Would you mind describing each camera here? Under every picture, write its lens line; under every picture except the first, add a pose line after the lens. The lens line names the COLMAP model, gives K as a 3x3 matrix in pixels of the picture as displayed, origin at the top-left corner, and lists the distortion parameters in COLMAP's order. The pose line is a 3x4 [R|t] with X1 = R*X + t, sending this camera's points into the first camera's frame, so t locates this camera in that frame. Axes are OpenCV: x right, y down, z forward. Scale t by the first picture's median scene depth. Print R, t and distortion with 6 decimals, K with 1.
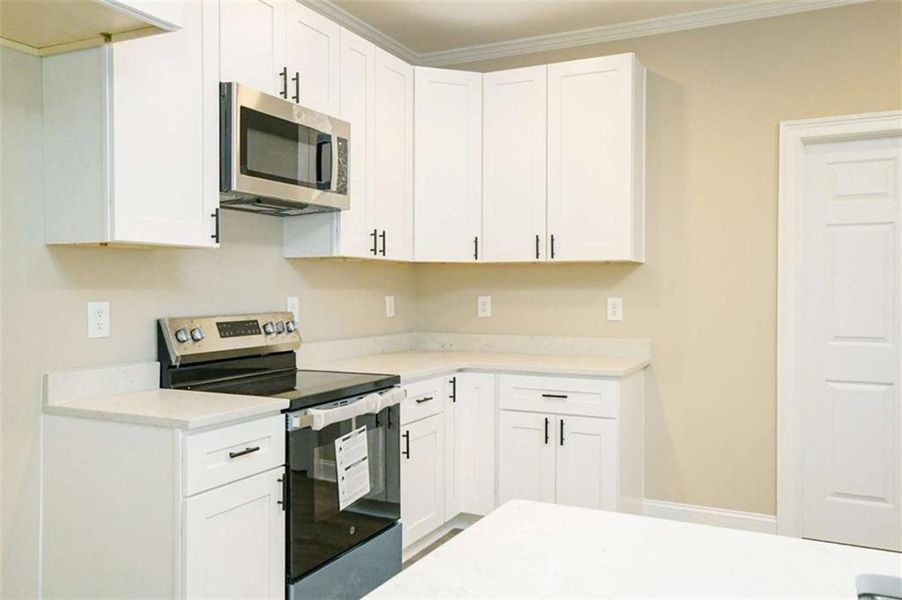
lens RADIAL K [[749.1, 0, 442.6], [0, 749.1, 297.2], [0, 0, 1]] dist [0.035914, -0.035499]
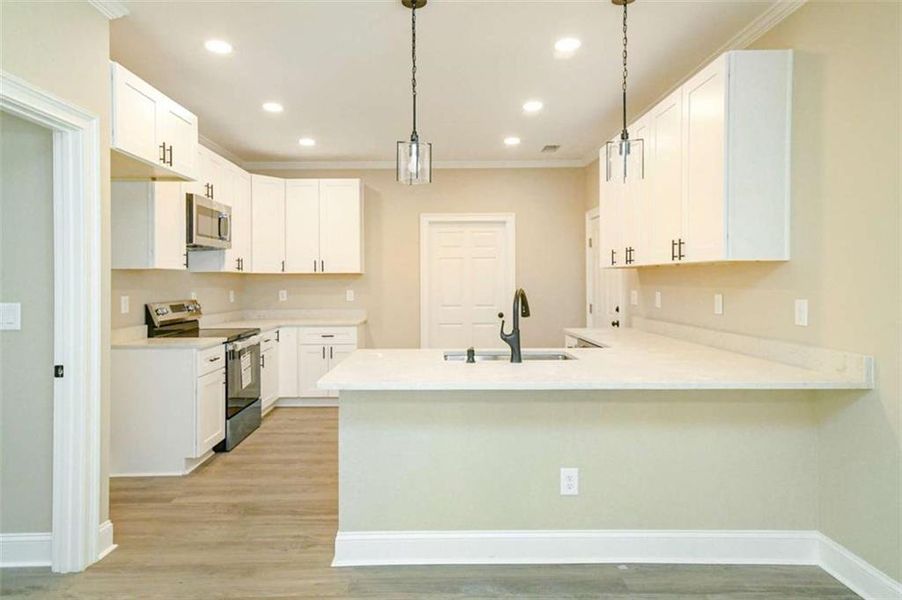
lens RADIAL K [[749.1, 0, 450.1], [0, 749.1, 293.7], [0, 0, 1]] dist [0.035914, -0.035499]
pose [[0.886429, -0.016997, 0.462552, -0.546193], [0.013146, 0.999847, 0.011547, -0.010745], [-0.462678, -0.004155, 0.886517, -1.097765]]
